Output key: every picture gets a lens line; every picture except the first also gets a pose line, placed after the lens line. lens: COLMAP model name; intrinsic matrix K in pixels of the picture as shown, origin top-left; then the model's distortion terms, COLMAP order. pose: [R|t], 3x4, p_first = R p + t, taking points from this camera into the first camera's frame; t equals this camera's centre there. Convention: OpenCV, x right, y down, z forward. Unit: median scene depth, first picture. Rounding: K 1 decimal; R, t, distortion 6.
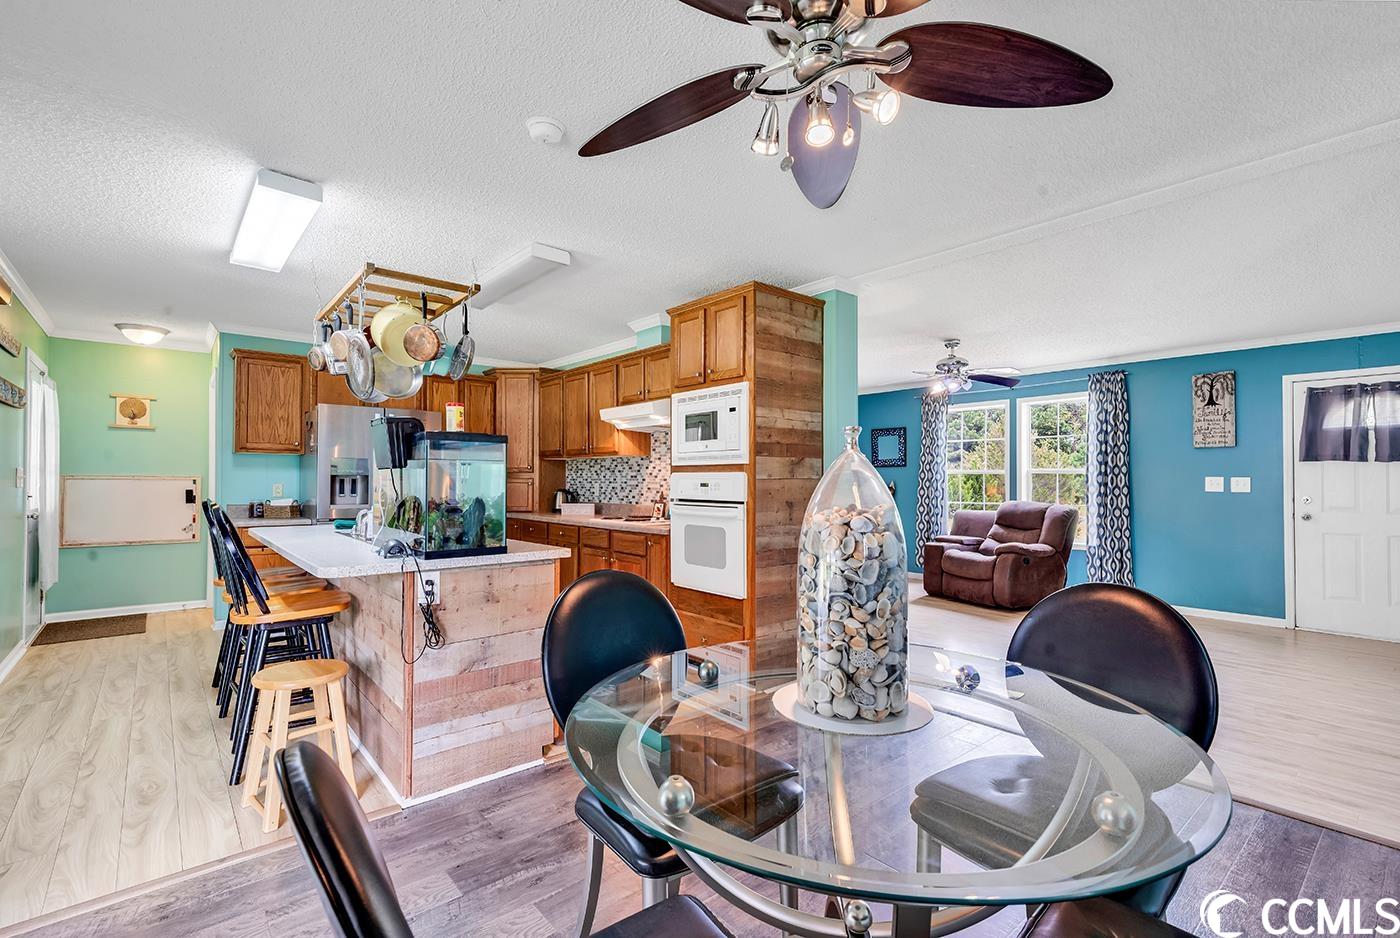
lens RADIAL K [[639.7, 0, 696.0], [0, 639.7, 474.7], [0, 0, 1]] dist [-0.000106, -0.000292]
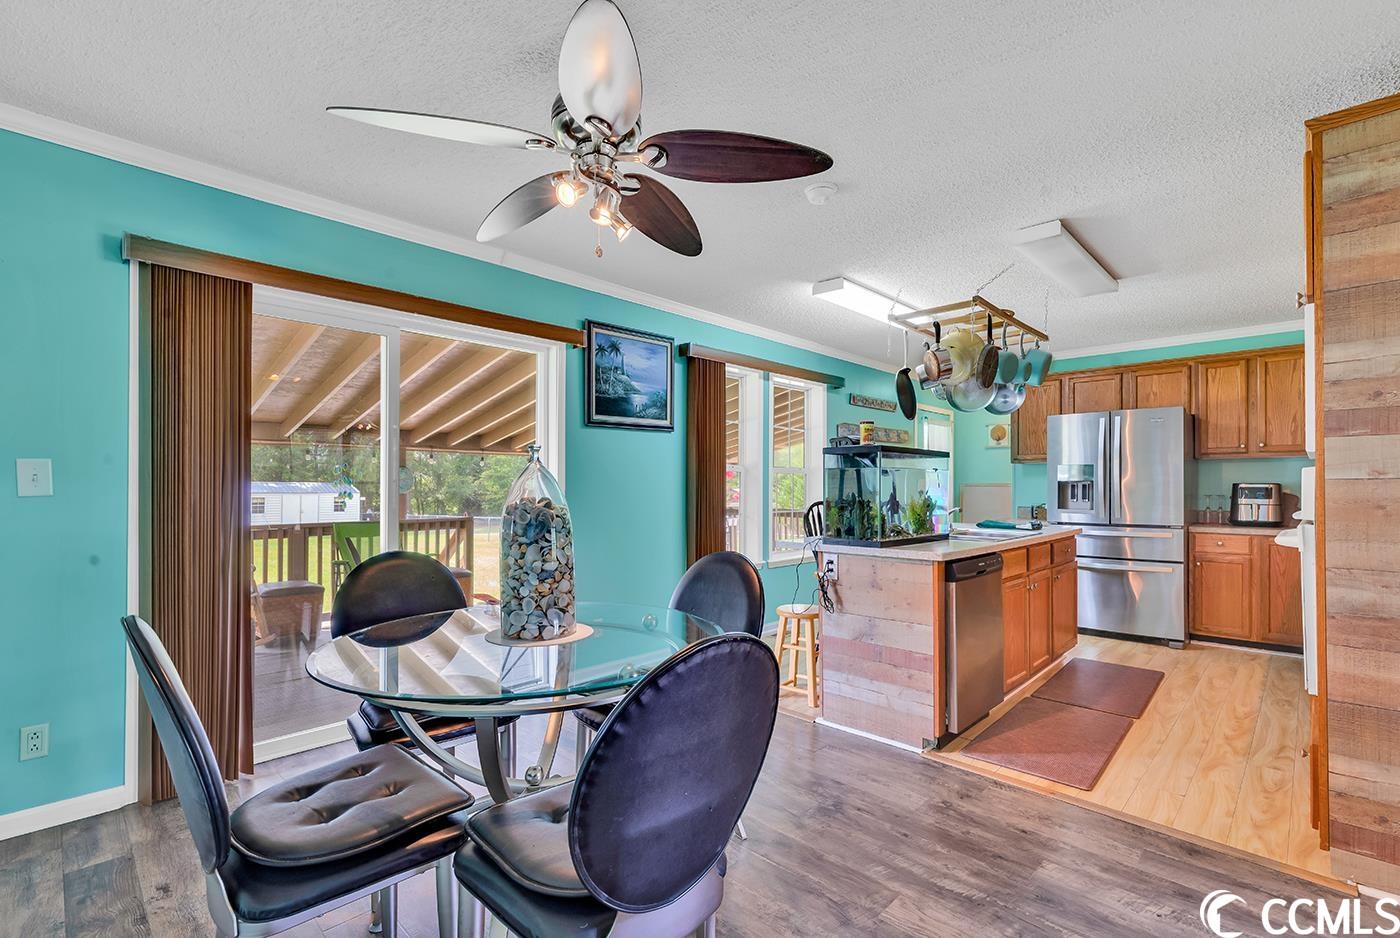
lens RADIAL K [[639.7, 0, 696.0], [0, 639.7, 474.7], [0, 0, 1]] dist [-0.000106, -0.000292]
pose [[0.103078, -0.019049, -0.994491, 0.818238], [0.005485, 0.999812, -0.018583, 0.010256], [0.994658, -0.003539, 0.103163, 0.549751]]
